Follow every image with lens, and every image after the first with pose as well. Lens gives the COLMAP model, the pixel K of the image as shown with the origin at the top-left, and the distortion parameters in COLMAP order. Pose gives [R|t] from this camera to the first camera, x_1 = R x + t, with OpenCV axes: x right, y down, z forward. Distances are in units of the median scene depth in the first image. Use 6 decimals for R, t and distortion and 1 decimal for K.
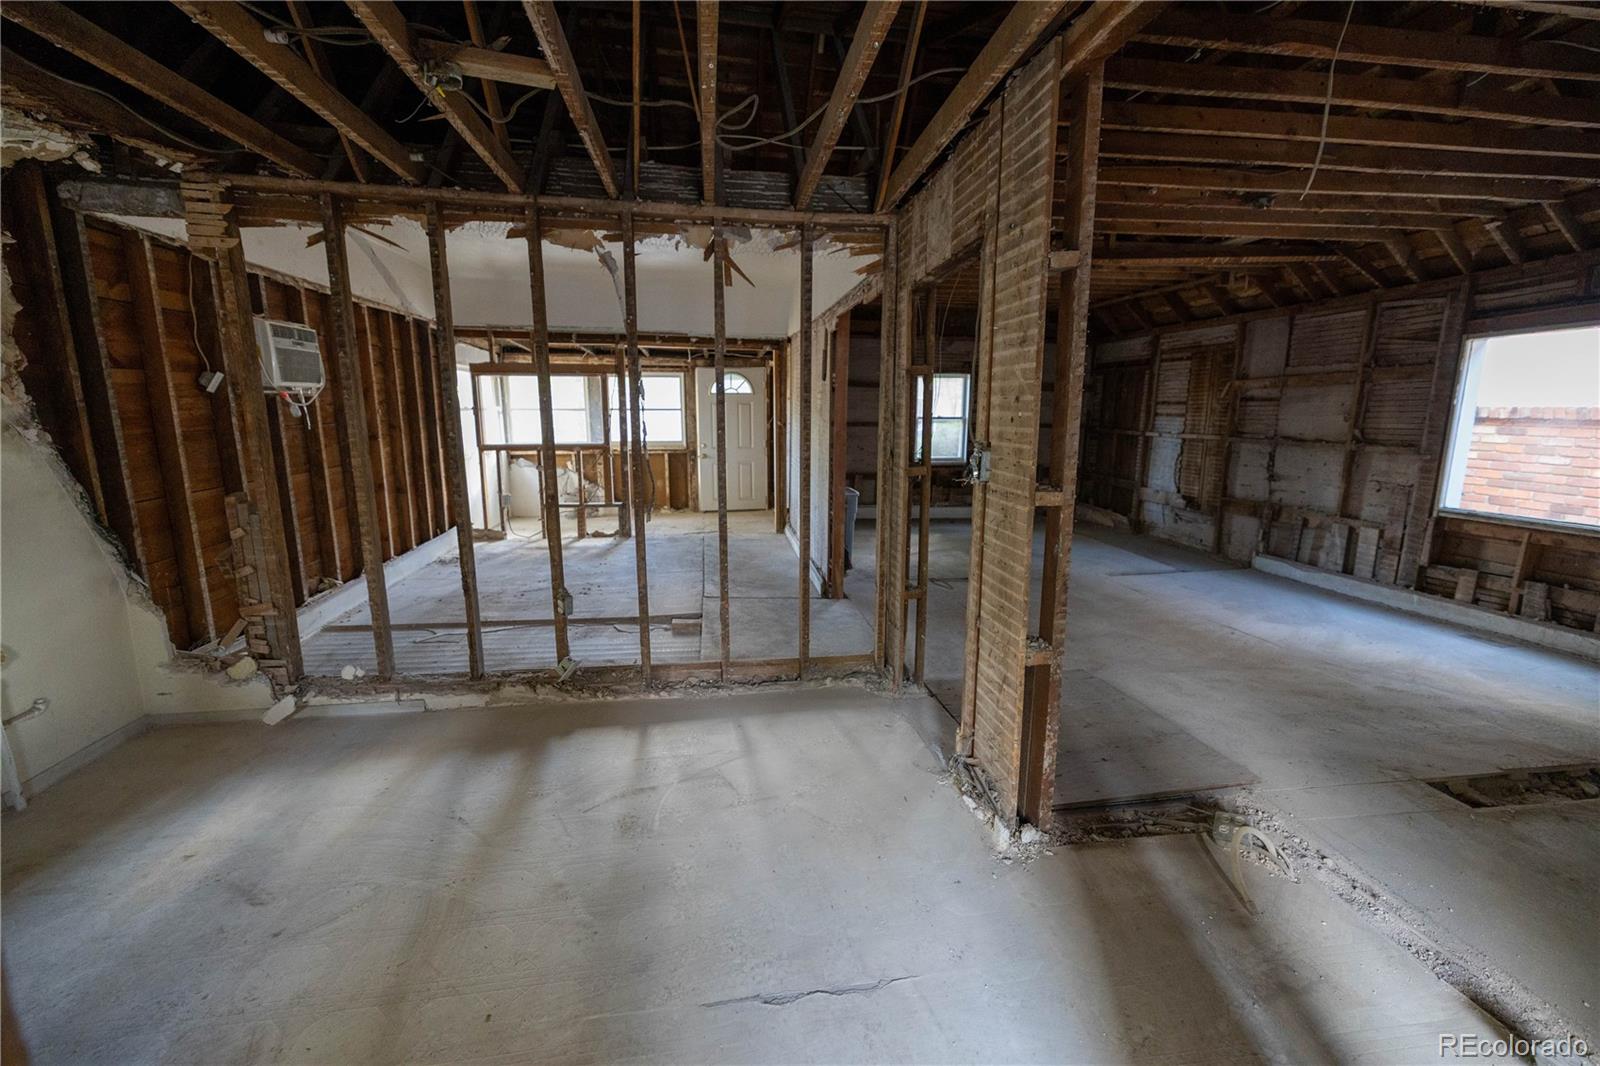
lens RADIAL K [[672.1, 0, 800.0], [0, 672.1, 533.0], [0, 0, 1]] dist [0.001049, 0.000155]
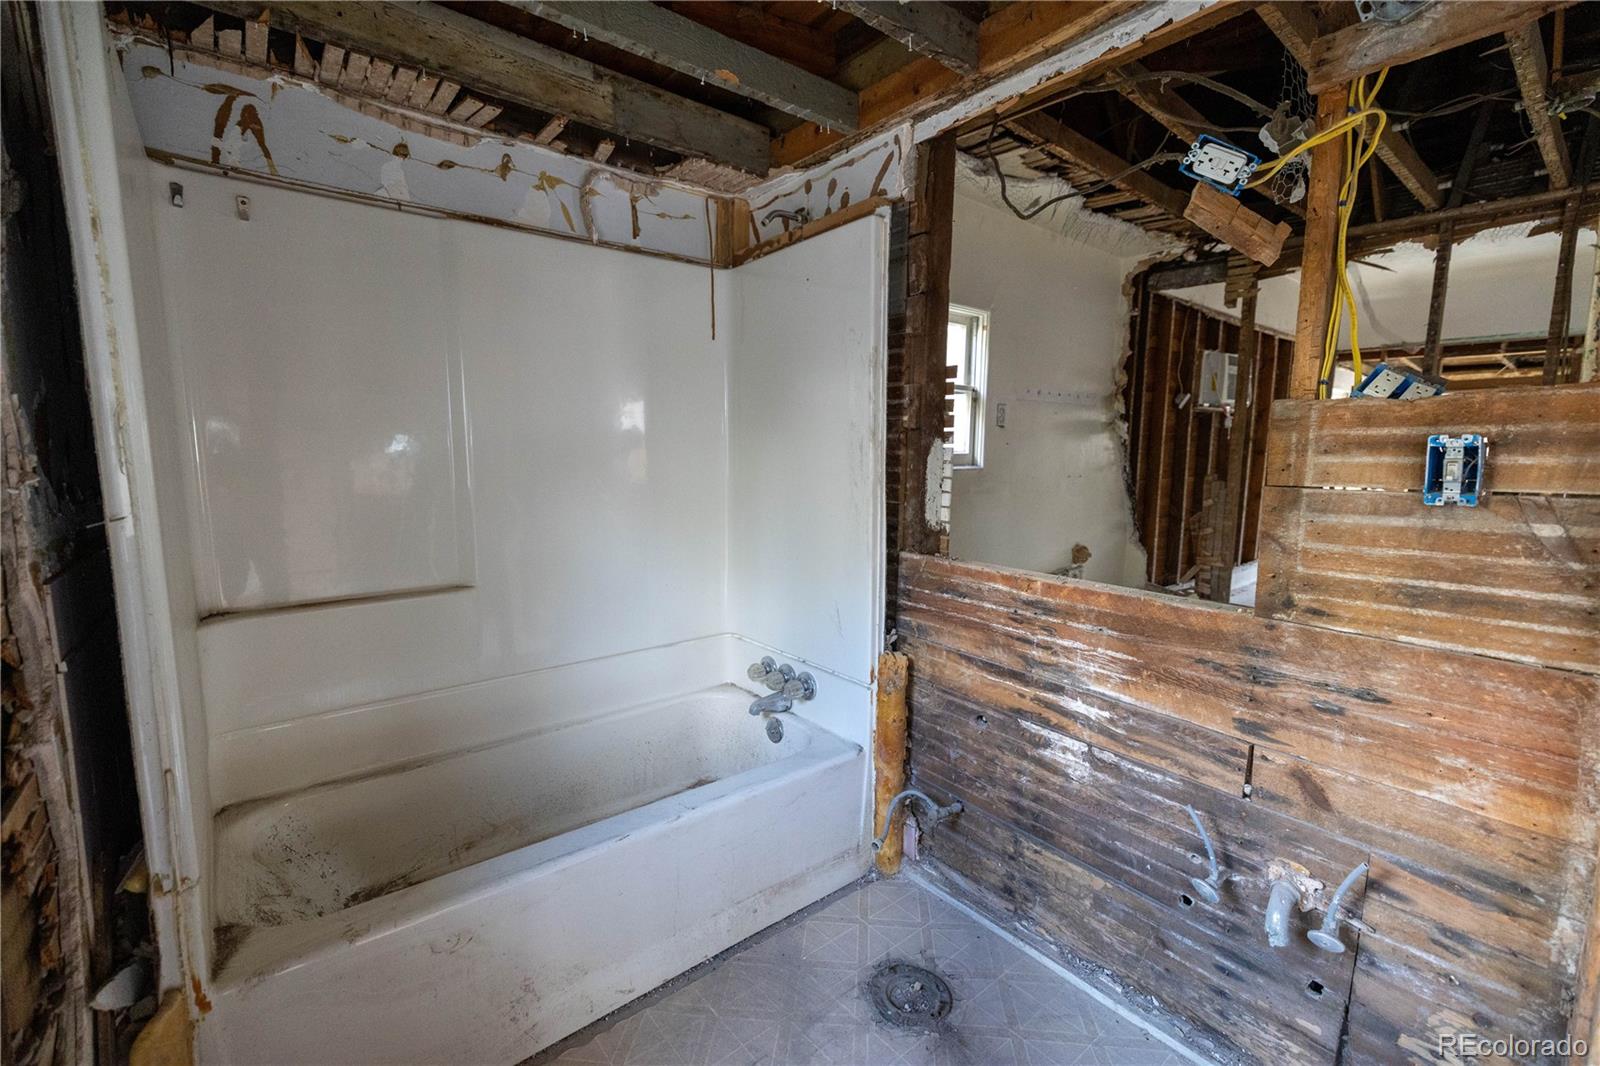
lens RADIAL K [[667.9, 0, 800.0], [0, 667.9, 533.0], [0, 0, 1]] dist [0.001767, 0.000008]
pose [[0.511275, 0.108058, -0.852597, -0.046971], [-0.164536, 0.986020, 0.026301, 0.086788], [0.843520, 0.126836, 0.521907, -0.220309]]
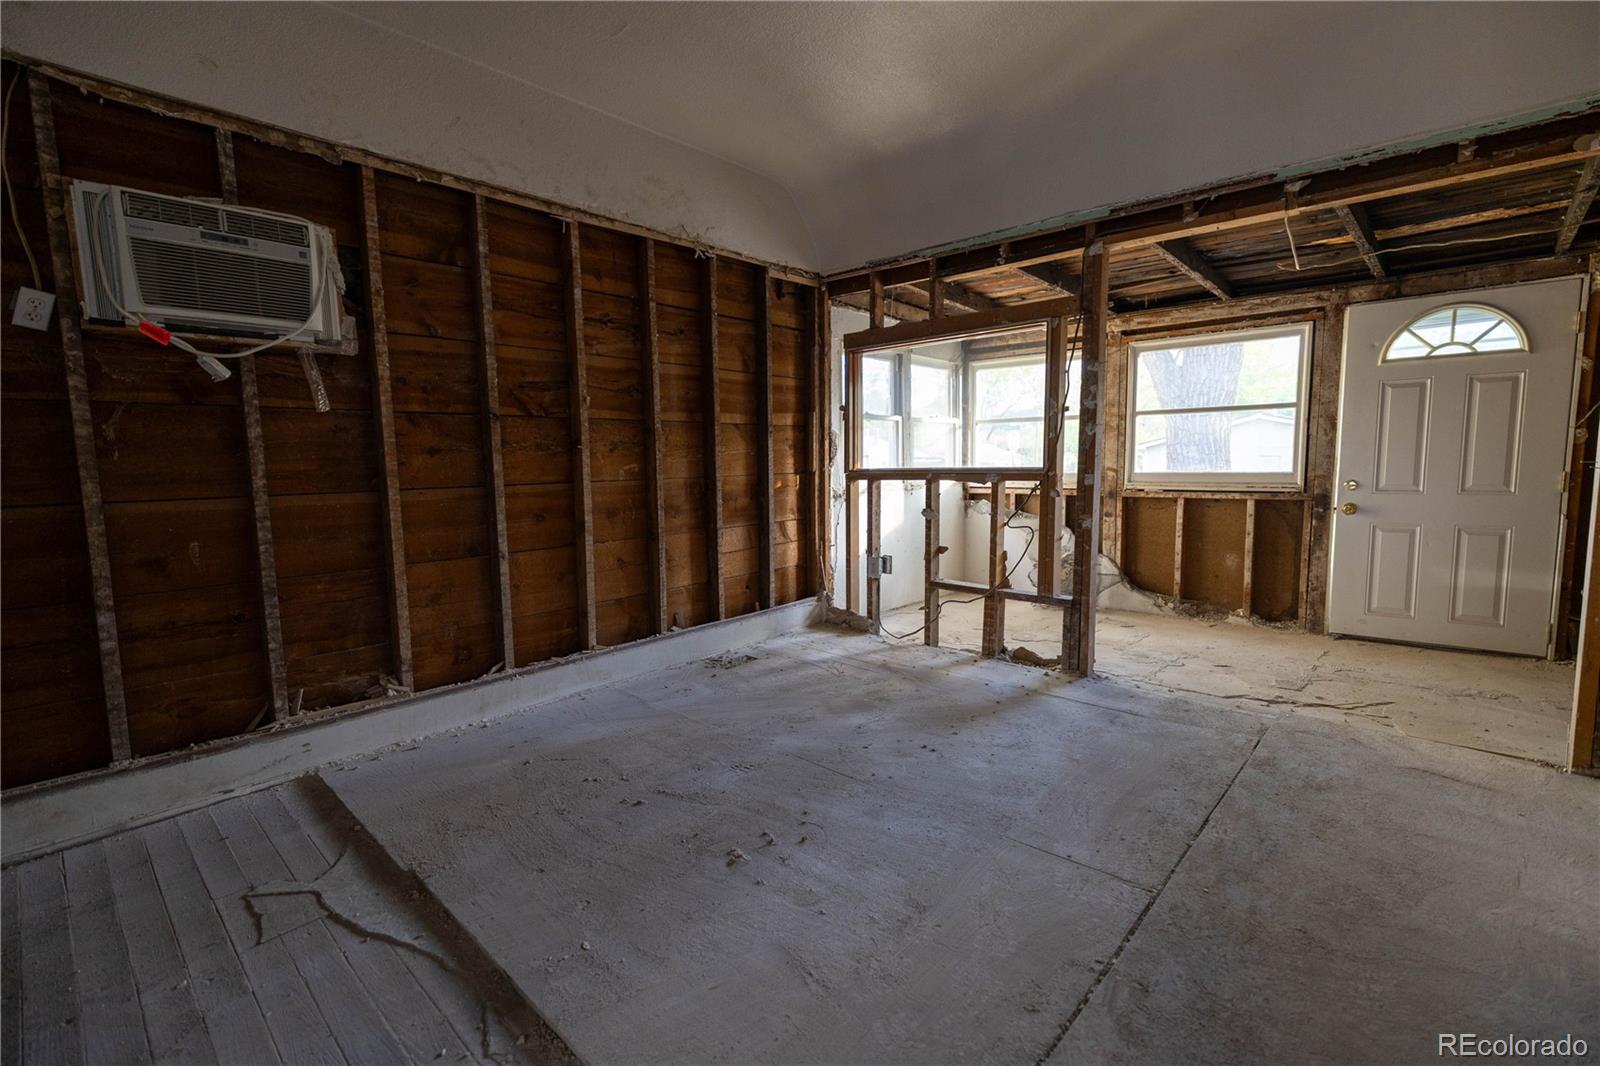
lens RADIAL K [[702.4, 0, 800.0], [0, 702.4, 533.0], [0, 0, 1]] dist [0.005156, 0.000285]
pose [[0.627967, 0.067846, -0.775277, -0.022111], [-0.129117, 0.991469, -0.017818, -0.078815], [0.767454, 0.111290, 0.631371, 0.778056]]
